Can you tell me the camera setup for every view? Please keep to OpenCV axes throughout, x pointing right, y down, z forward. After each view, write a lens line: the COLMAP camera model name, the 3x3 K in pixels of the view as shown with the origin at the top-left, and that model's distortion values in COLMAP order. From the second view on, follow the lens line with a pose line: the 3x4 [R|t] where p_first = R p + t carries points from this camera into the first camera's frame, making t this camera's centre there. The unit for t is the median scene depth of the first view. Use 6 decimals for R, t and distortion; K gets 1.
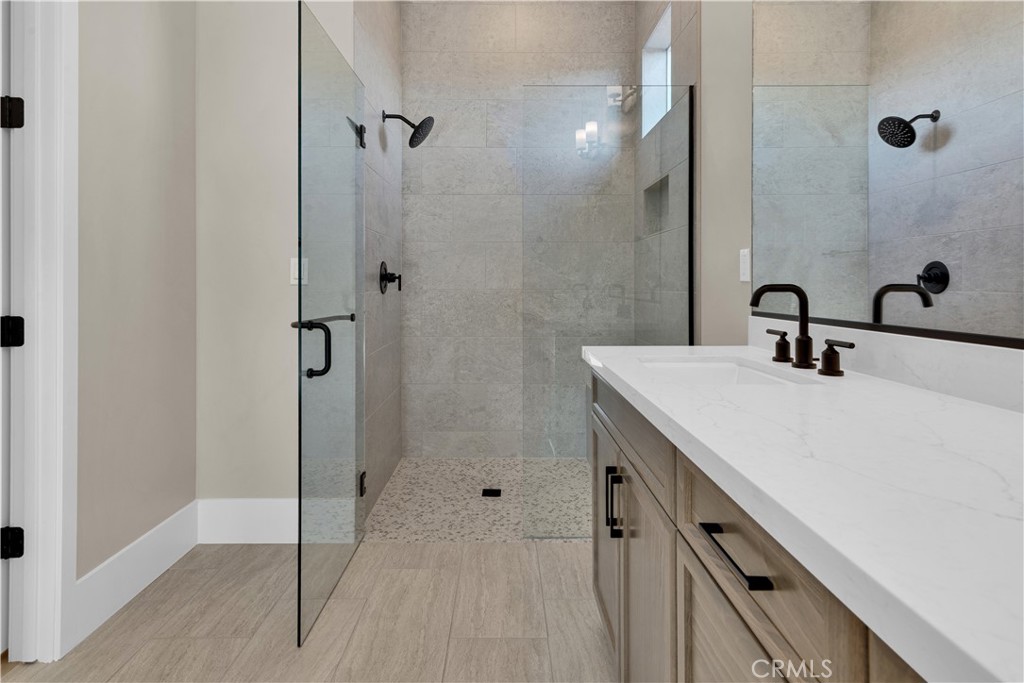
lens RADIAL K [[514.4, 0, 510.6], [0, 514.4, 284.0], [0, 0, 1]] dist [0.012260, 0.000230]
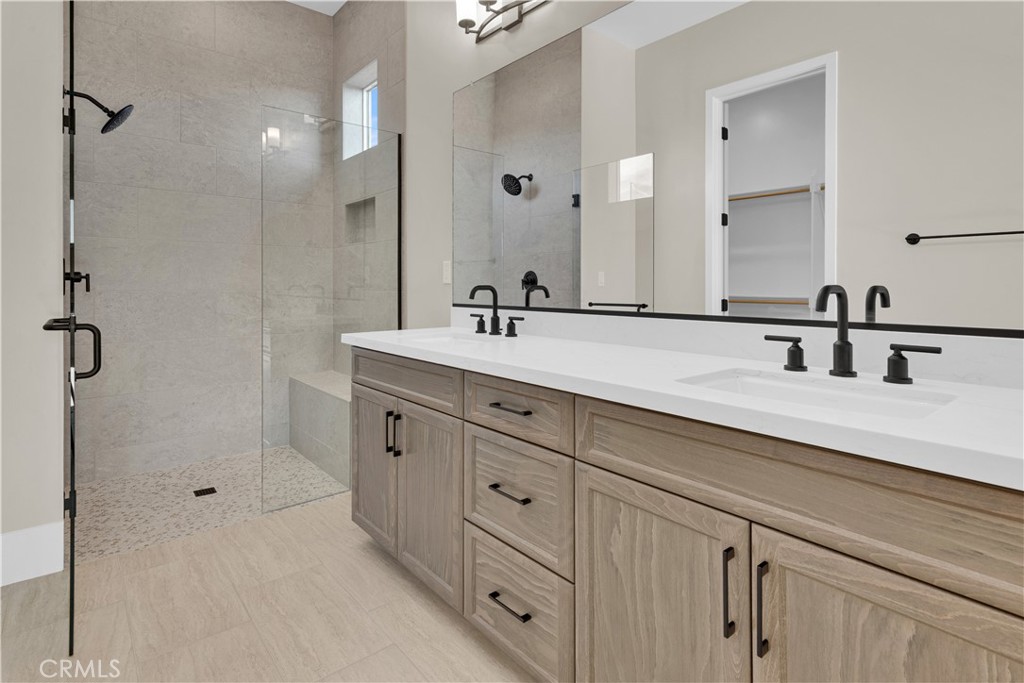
lens RADIAL K [[514.1, 0, 511.6], [0, 514.1, 287.0], [0, 0, 1]] dist [0.000440, 0.000089]
pose [[0.767703, 0.000627, 0.640805, -0.222787], [-0.002891, 0.999993, 0.002485, 0.000424], [-0.640799, -0.003760, 0.767699, -0.154915]]
